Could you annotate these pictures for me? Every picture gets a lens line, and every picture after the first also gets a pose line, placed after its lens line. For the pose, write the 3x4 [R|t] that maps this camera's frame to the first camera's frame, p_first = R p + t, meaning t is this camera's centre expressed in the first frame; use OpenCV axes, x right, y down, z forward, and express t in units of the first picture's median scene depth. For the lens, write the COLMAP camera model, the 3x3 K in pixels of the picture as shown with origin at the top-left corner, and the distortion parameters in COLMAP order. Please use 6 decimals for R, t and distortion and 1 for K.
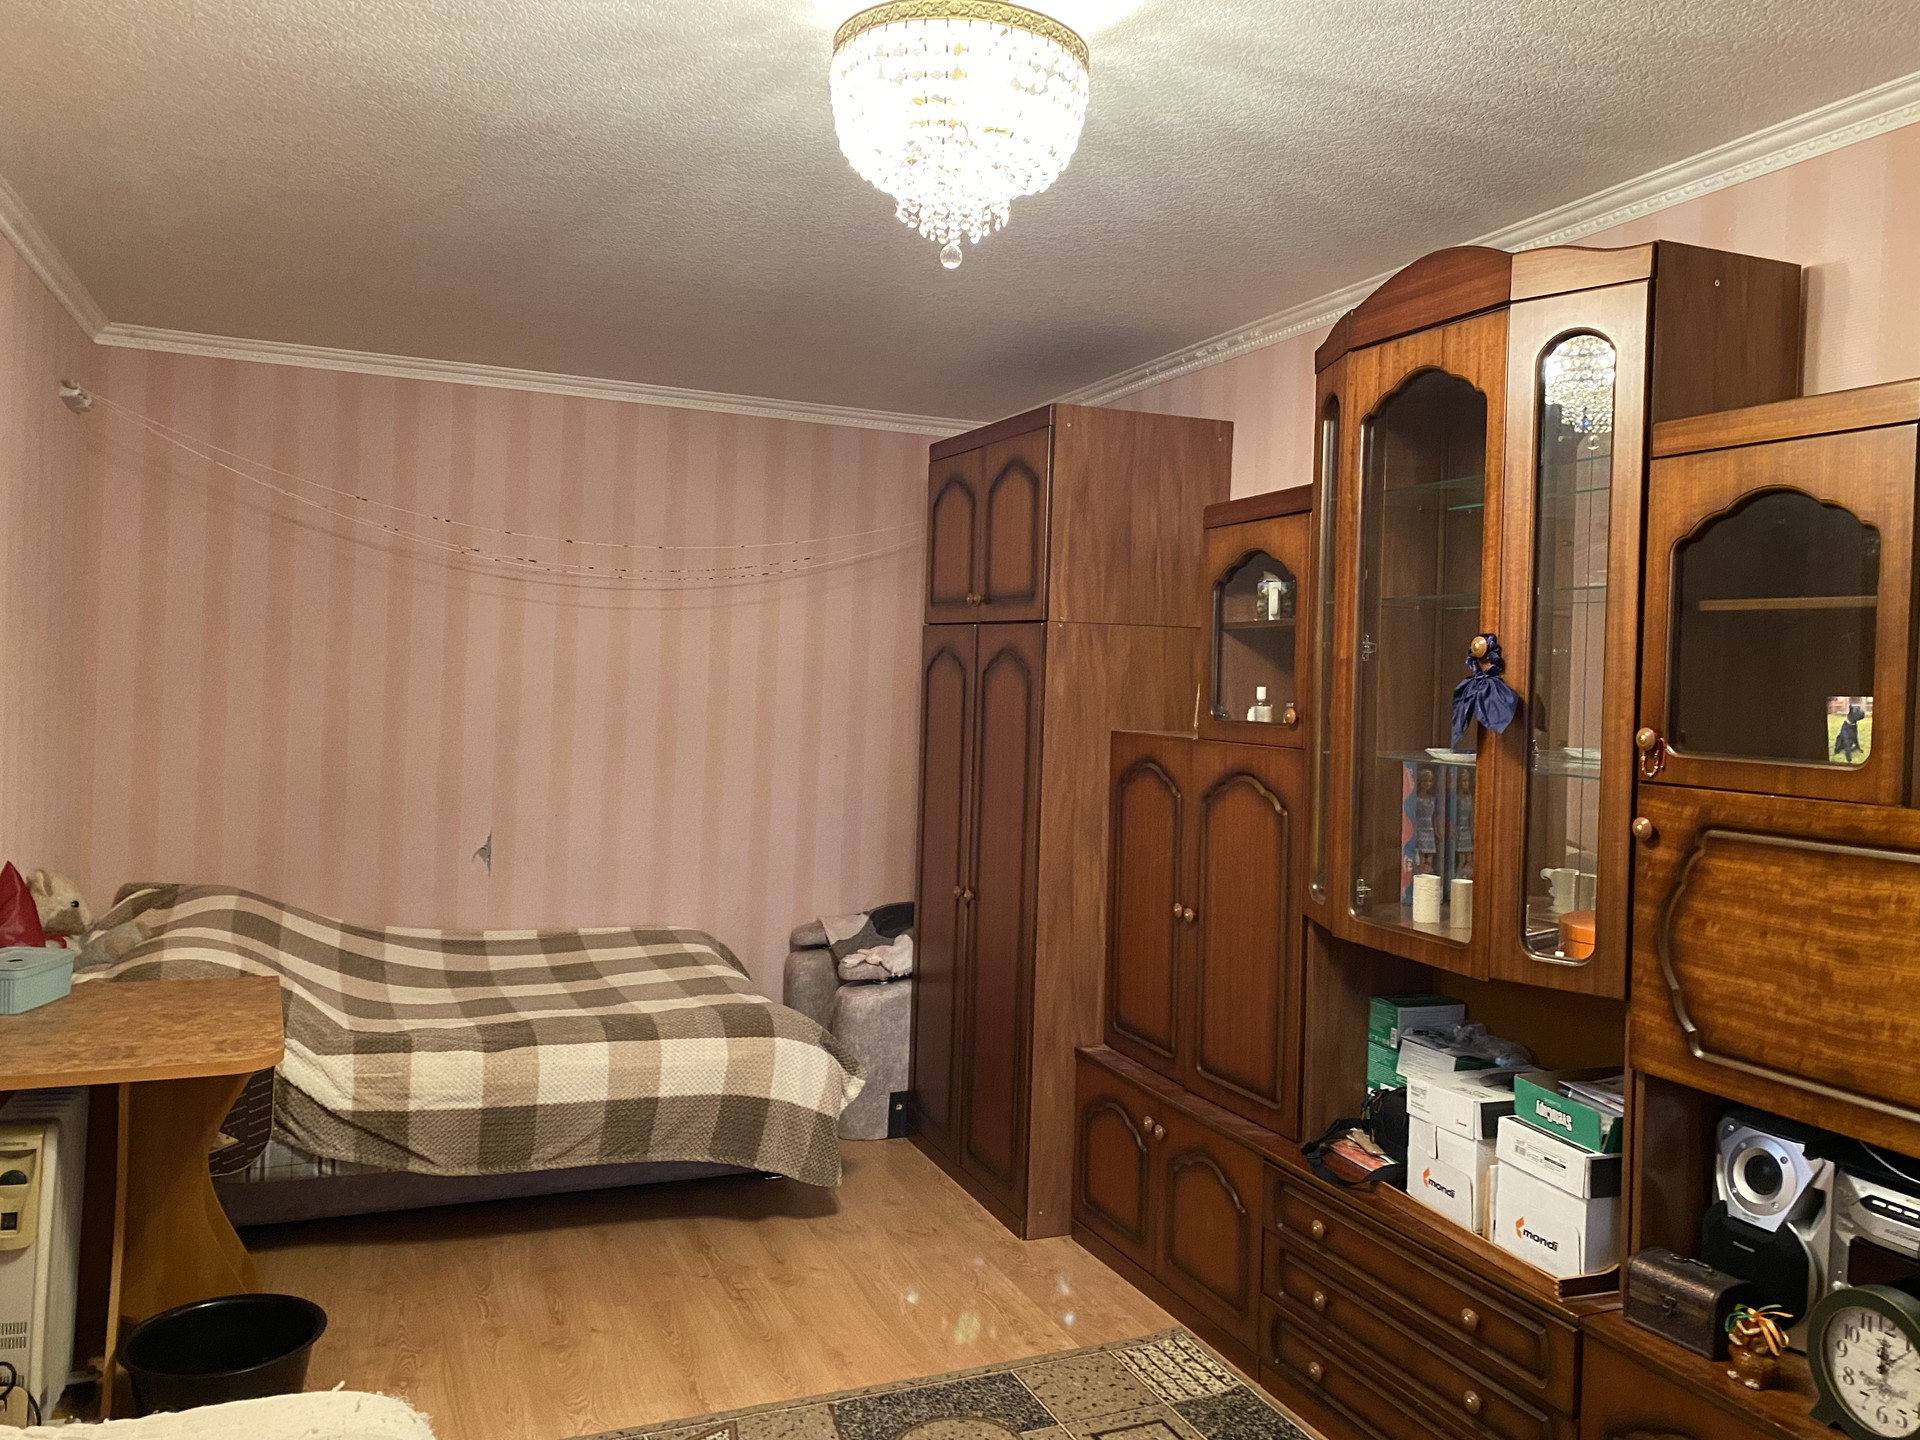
lens RADIAL K [[1459.4, 0, 958.1], [0, 1459.4, 721.0], [0, 0, 1]] dist [0.027777, -0.031155]
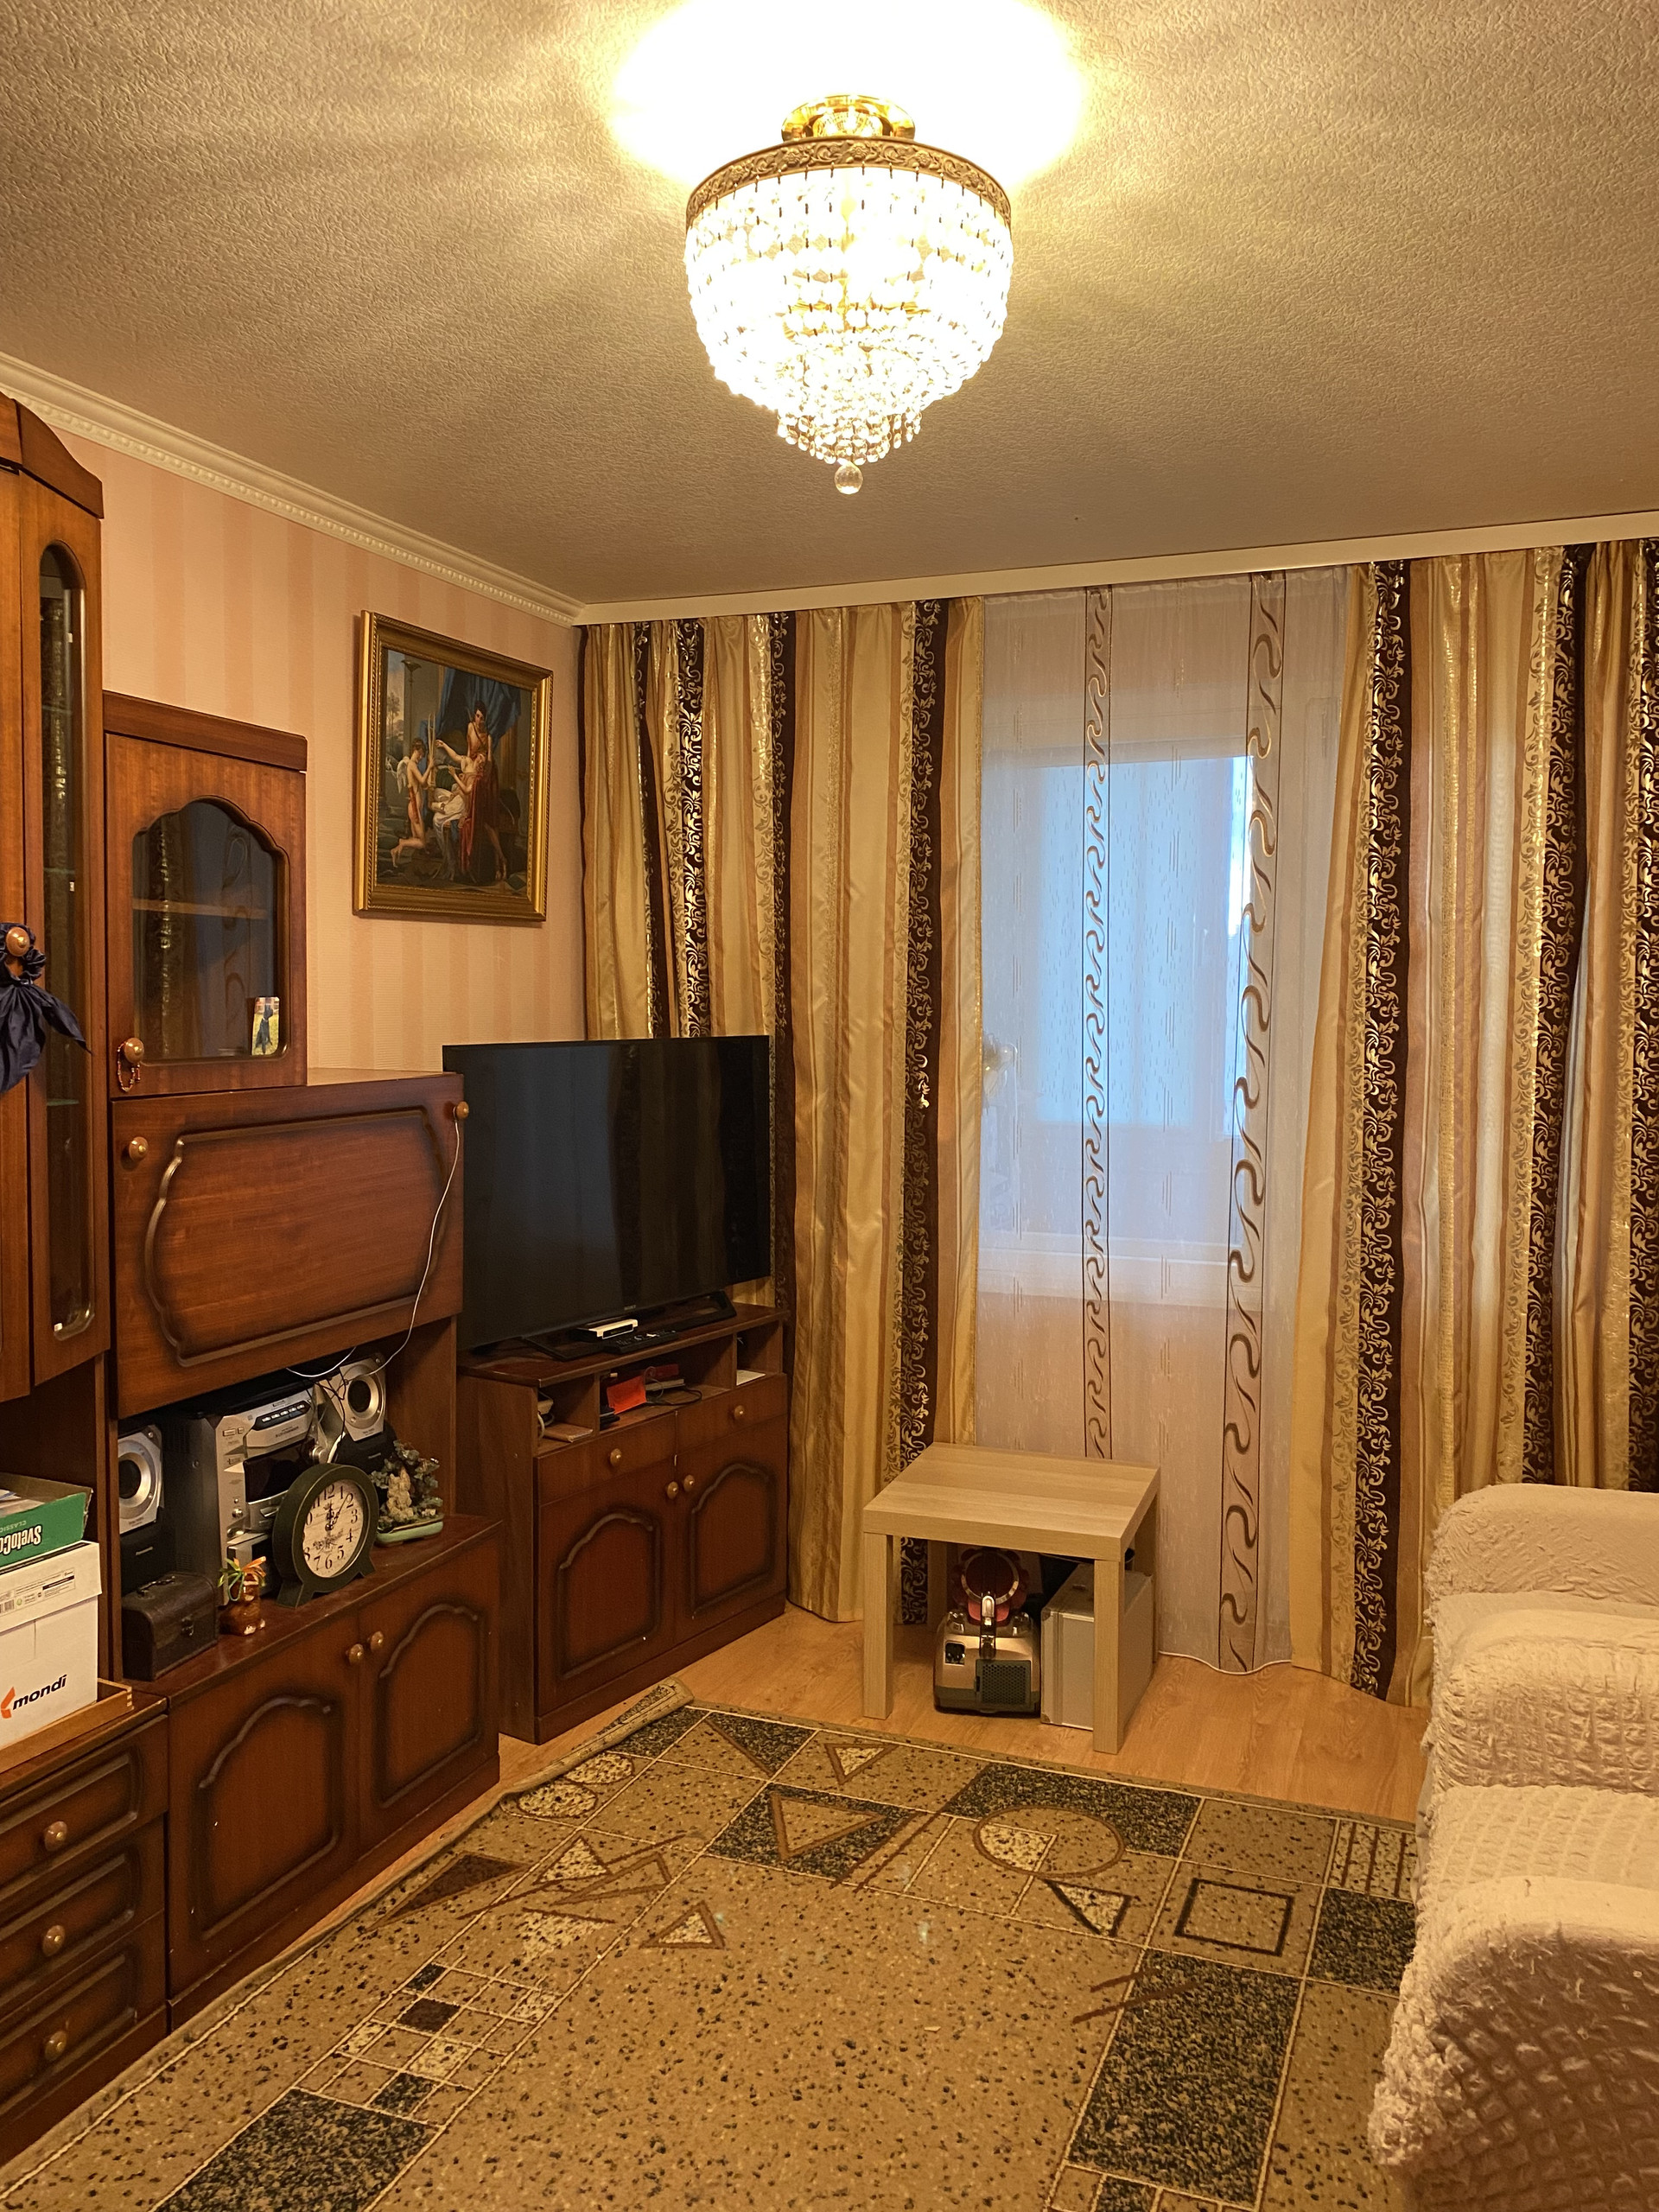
lens RADIAL K [[1681.4, 0, 828.8], [0, 1681.4, 1098.7], [0, 0, 1]] dist [0.027777, -0.031155]
pose [[-0.712388, -0.080589, 0.697144, -0.632597], [-0.008343, 0.994287, 0.106412, -0.081425], [-0.701737, 0.069990, -0.708990, 1.618743]]
